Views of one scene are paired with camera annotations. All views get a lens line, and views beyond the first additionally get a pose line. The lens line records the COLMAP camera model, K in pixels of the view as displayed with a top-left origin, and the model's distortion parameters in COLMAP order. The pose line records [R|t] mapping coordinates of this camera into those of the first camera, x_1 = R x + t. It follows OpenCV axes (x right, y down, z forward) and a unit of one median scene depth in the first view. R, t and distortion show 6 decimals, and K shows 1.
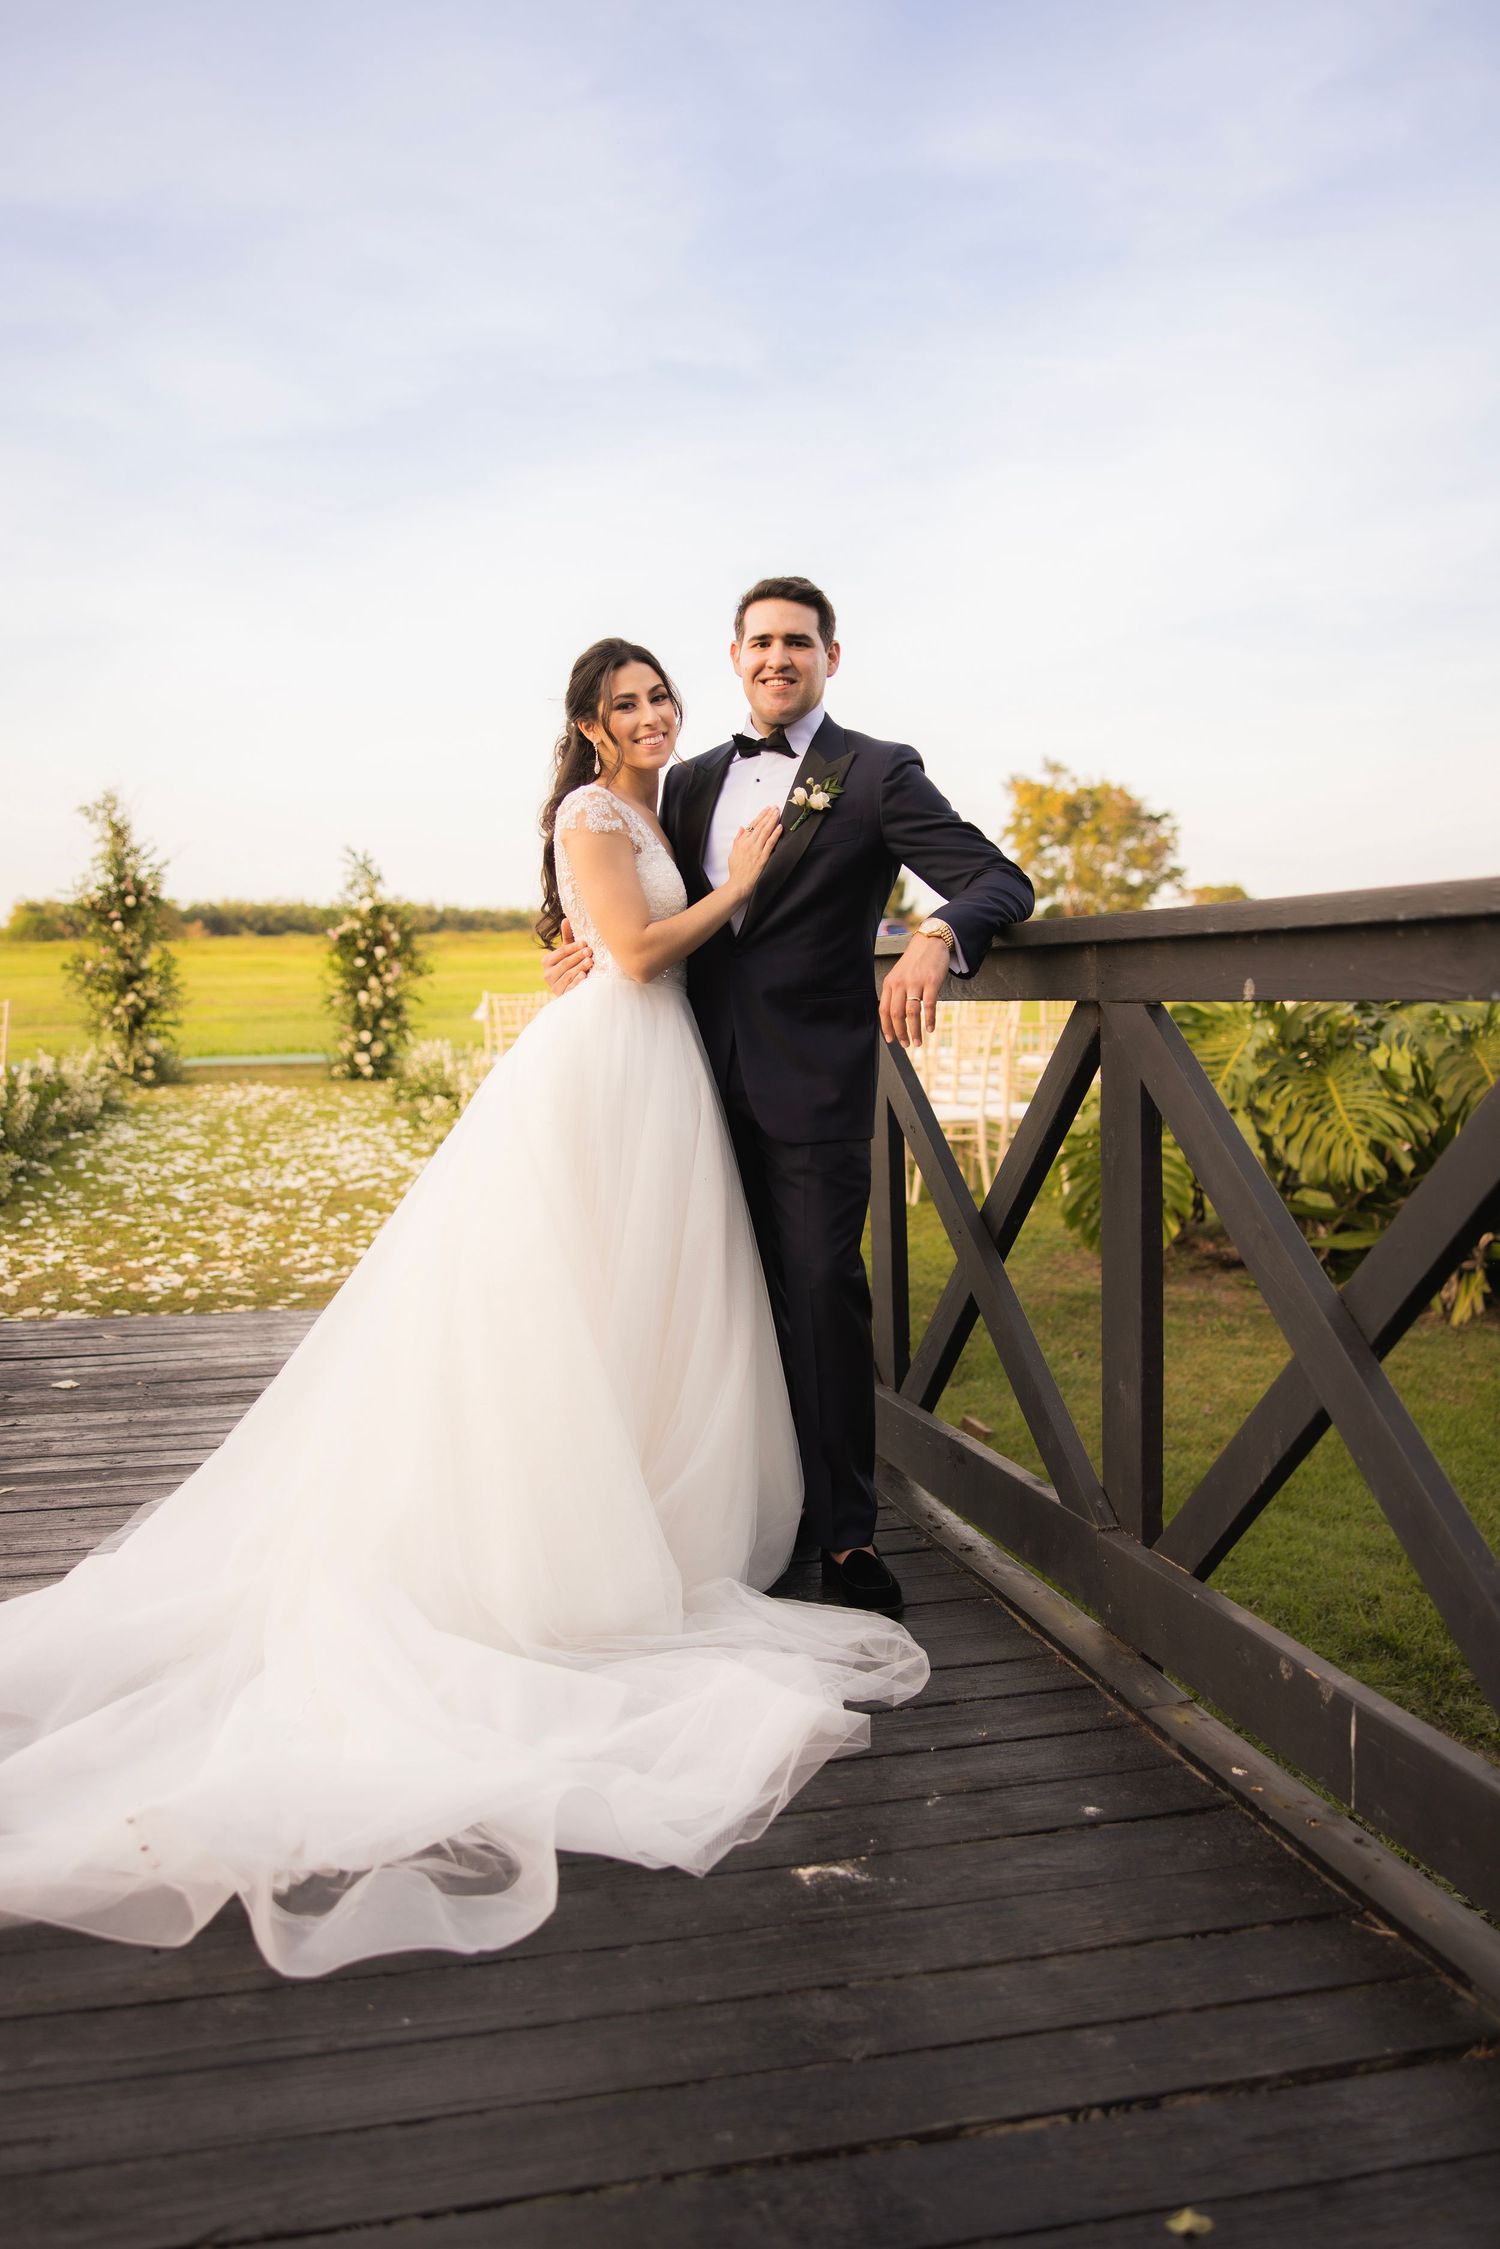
lens RADIAL K [[1934.7, 0, 746.8], [0, 1934.7, 1134.8], [0, 0, 1]] dist [0.012202, -0.011255]
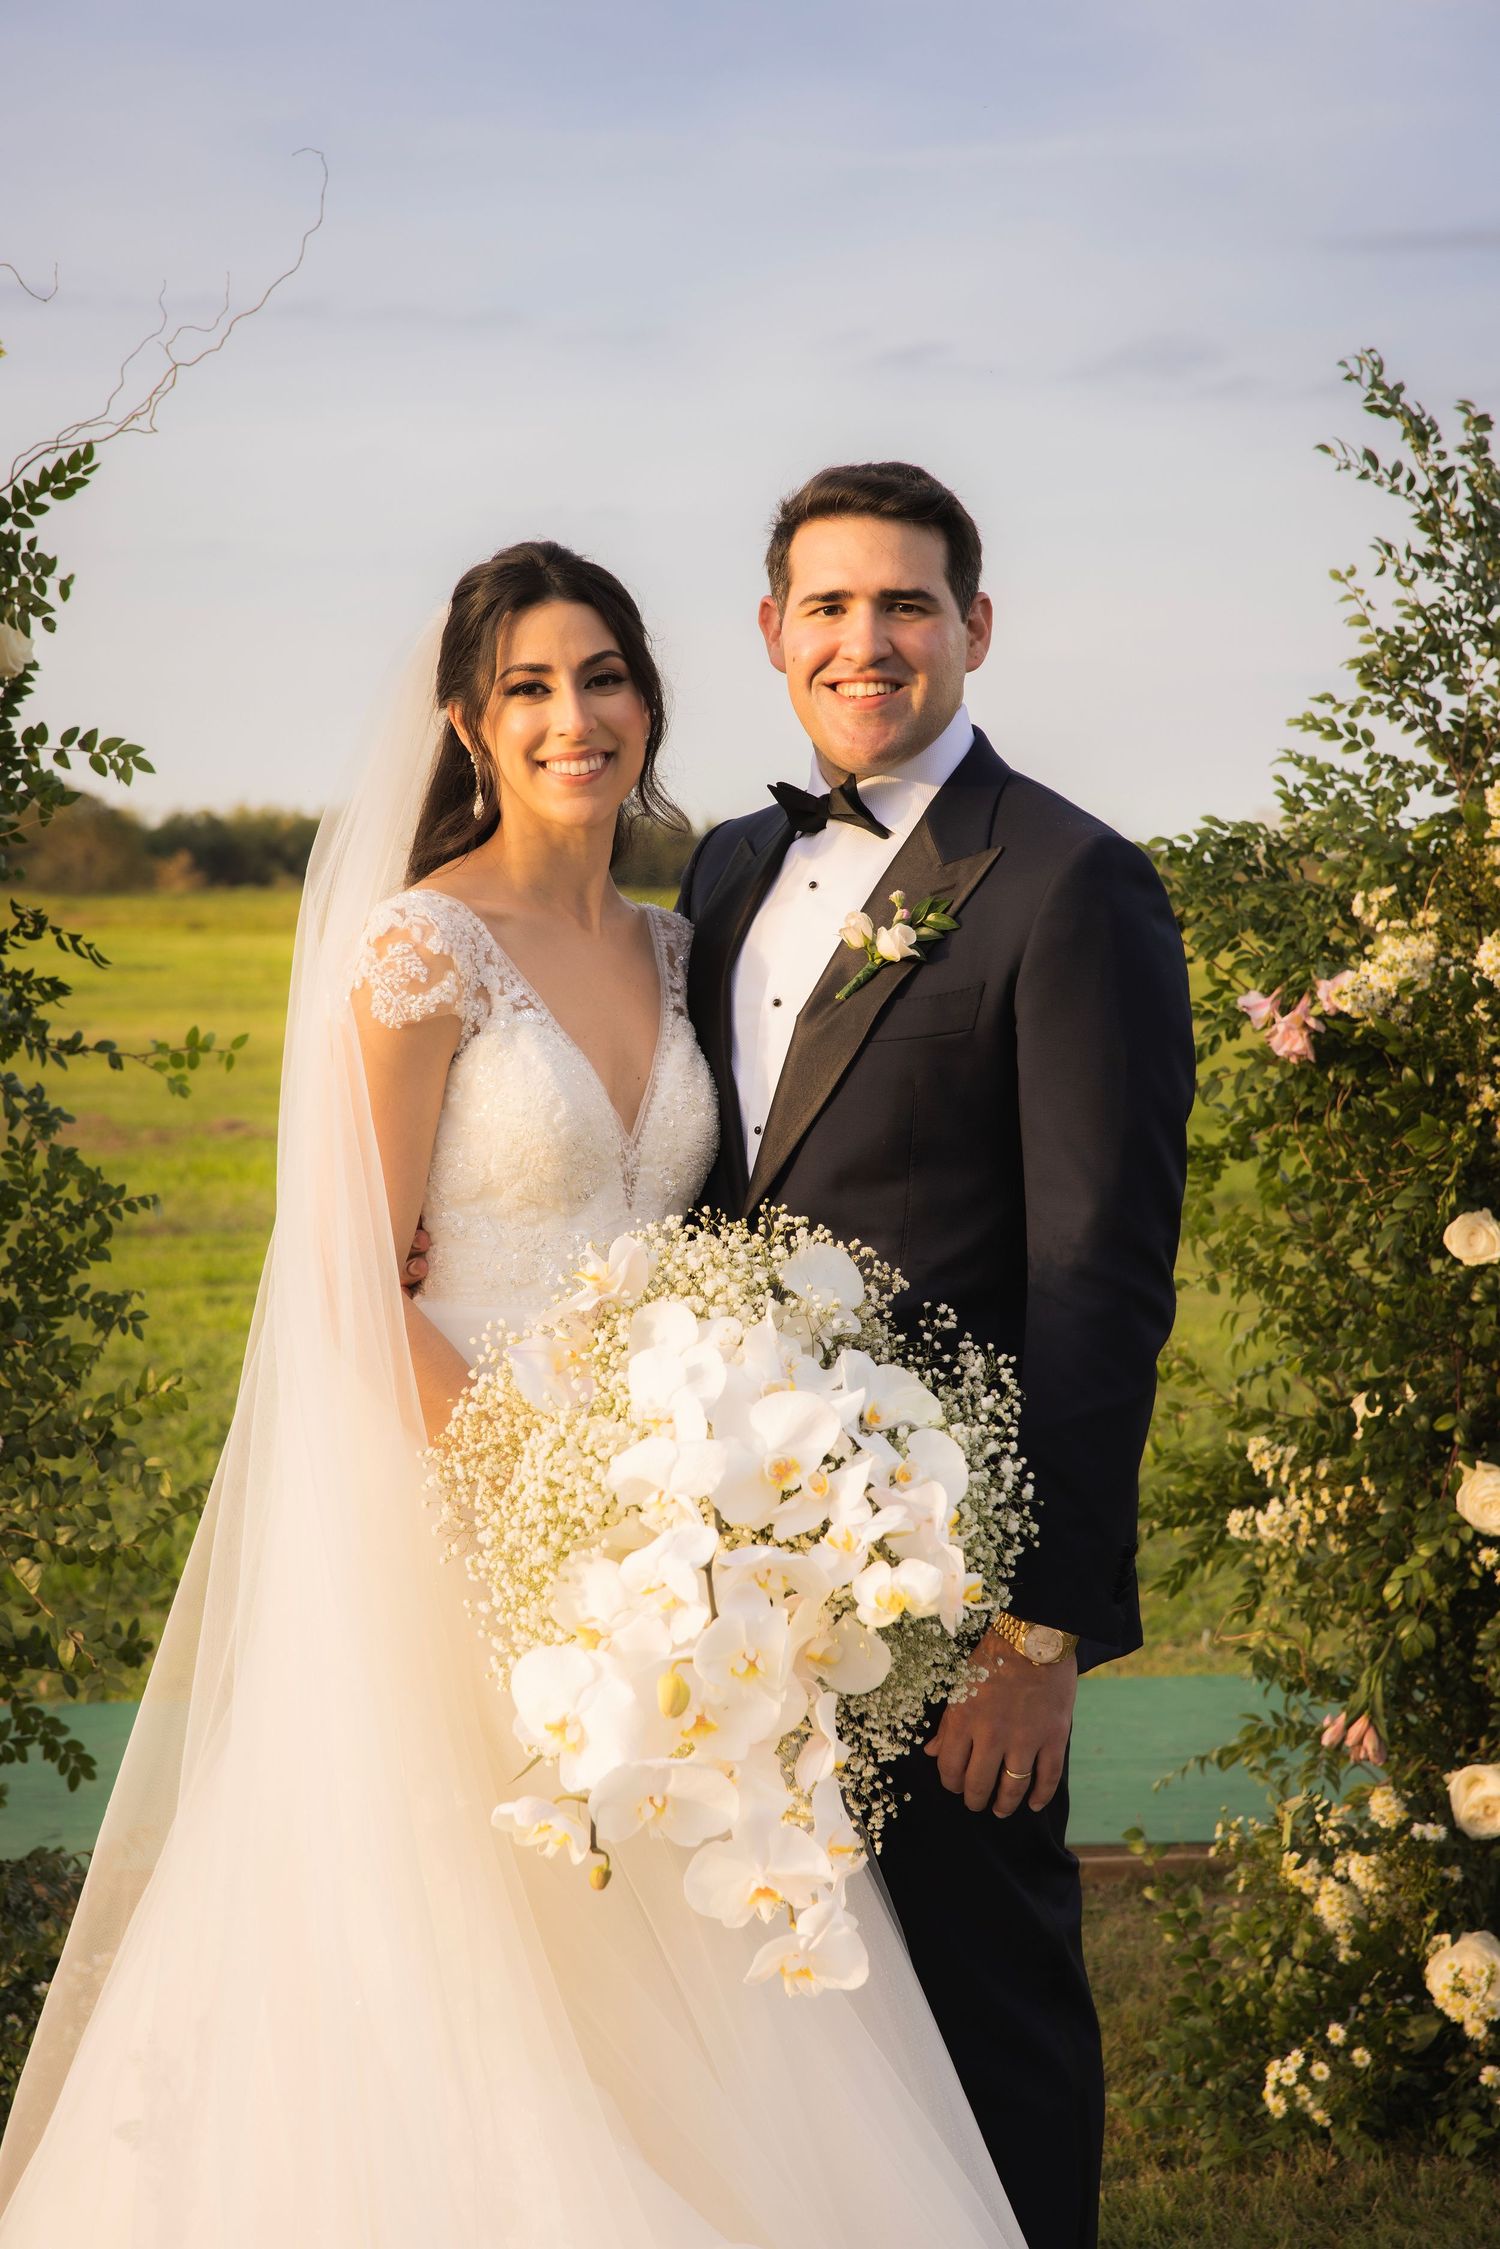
lens RADIAL K [[4265.0, 0, 760.7], [0, 4265.0, 1135.4], [0, 0, 1]] dist [0.012642, -0.052701]
pose [[0.990268, 0.020338, -0.137678, -0.344615], [-0.026586, 0.998691, -0.043691, -0.136356], [0.136610, 0.046927, 0.989513, 1.173433]]
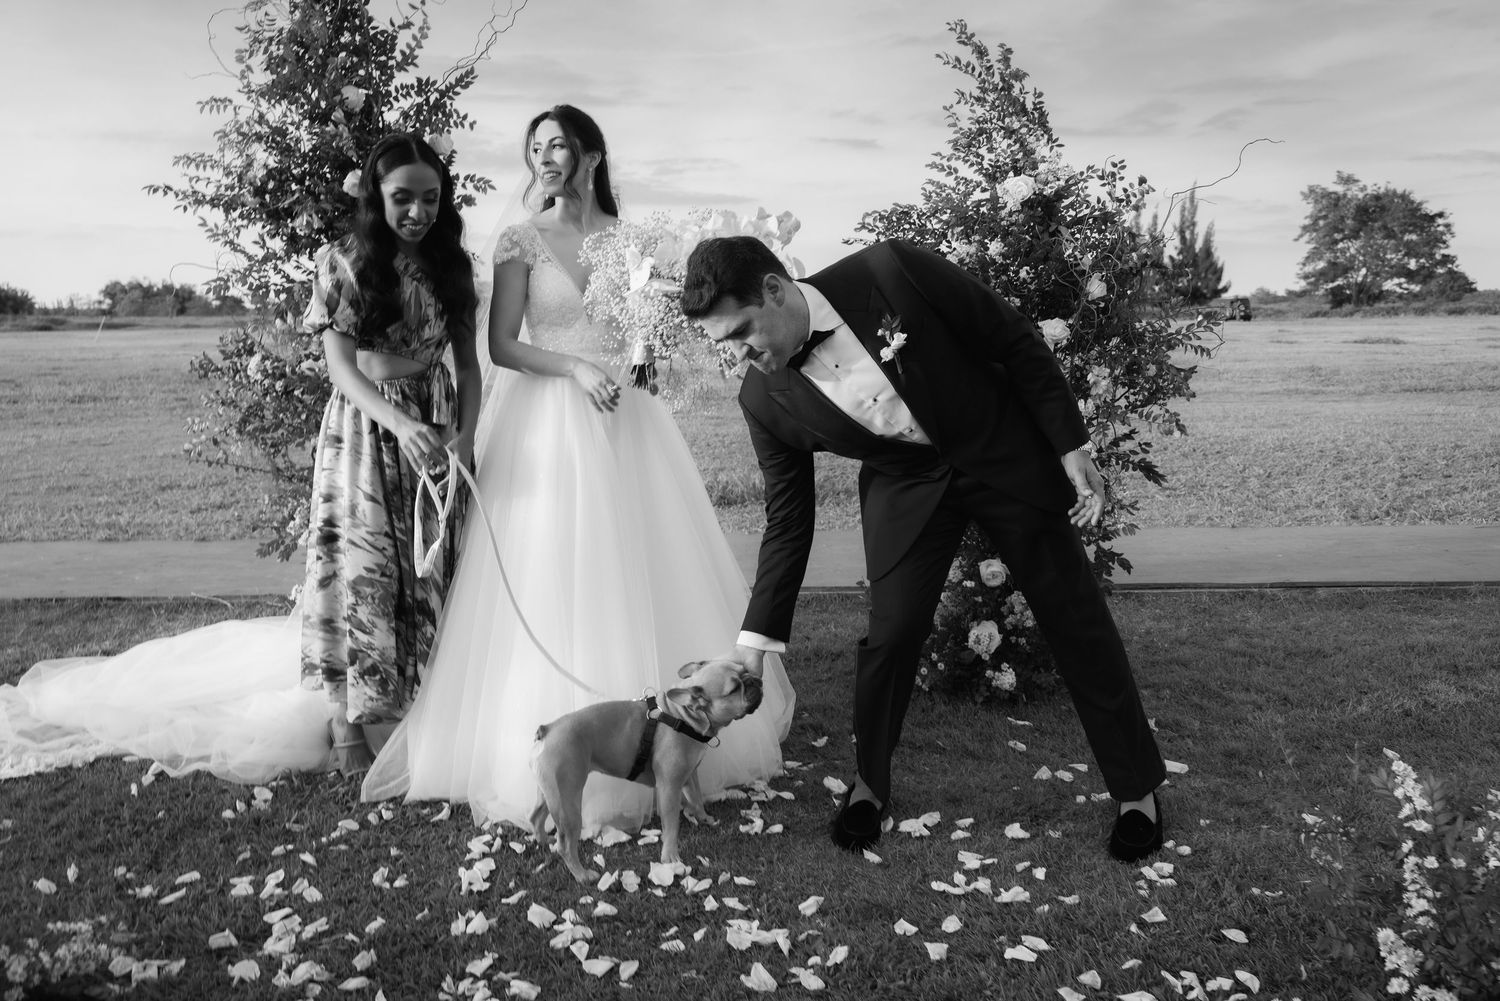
lens RADIAL K [[1225.8, 0, 739.0], [0, 1225.8, 503.9], [0, 0, 1]] dist [0.001854, 0.000685]
pose [[0.967123, 0.041680, -0.250872, -0.310378], [-0.027851, 0.997903, 0.058425, -0.124940], [0.252781, -0.049517, 0.966256, 1.287396]]
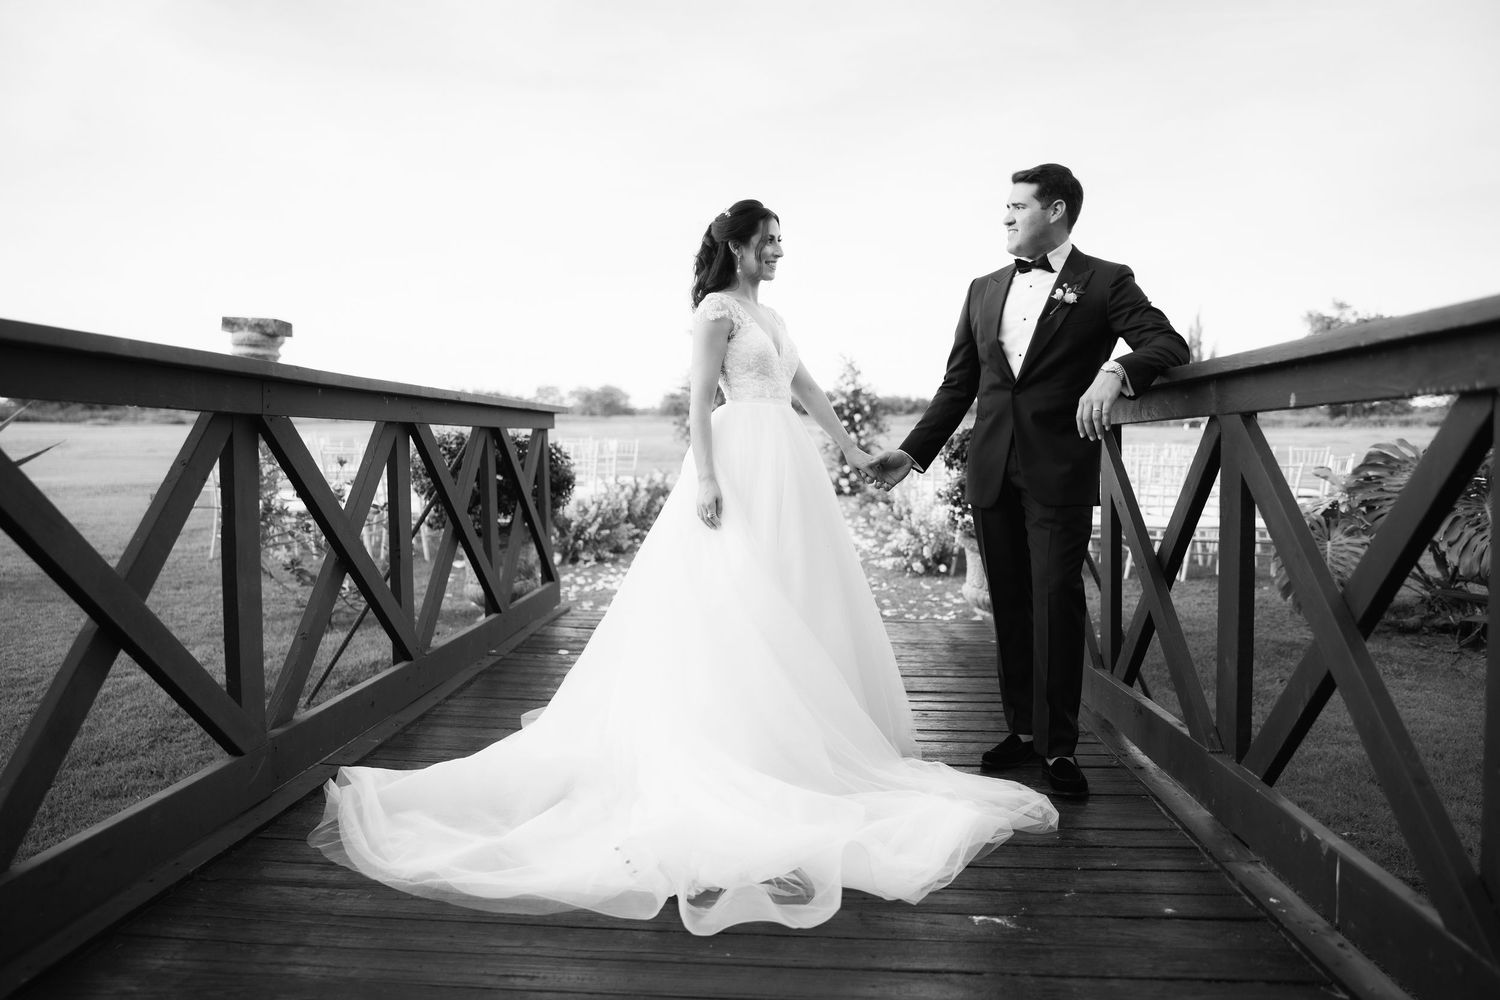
lens RADIAL K [[1225.8, 0, 739.0], [0, 1225.8, 503.4], [0, 0, 1]] dist [0.001854, 0.000685]
pose [[0.956046, 0.034193, -0.291216, 0.029563], [-0.043374, 0.998743, -0.025126, 0.013277], [0.289991, 0.036653, 0.956327, -0.019309]]
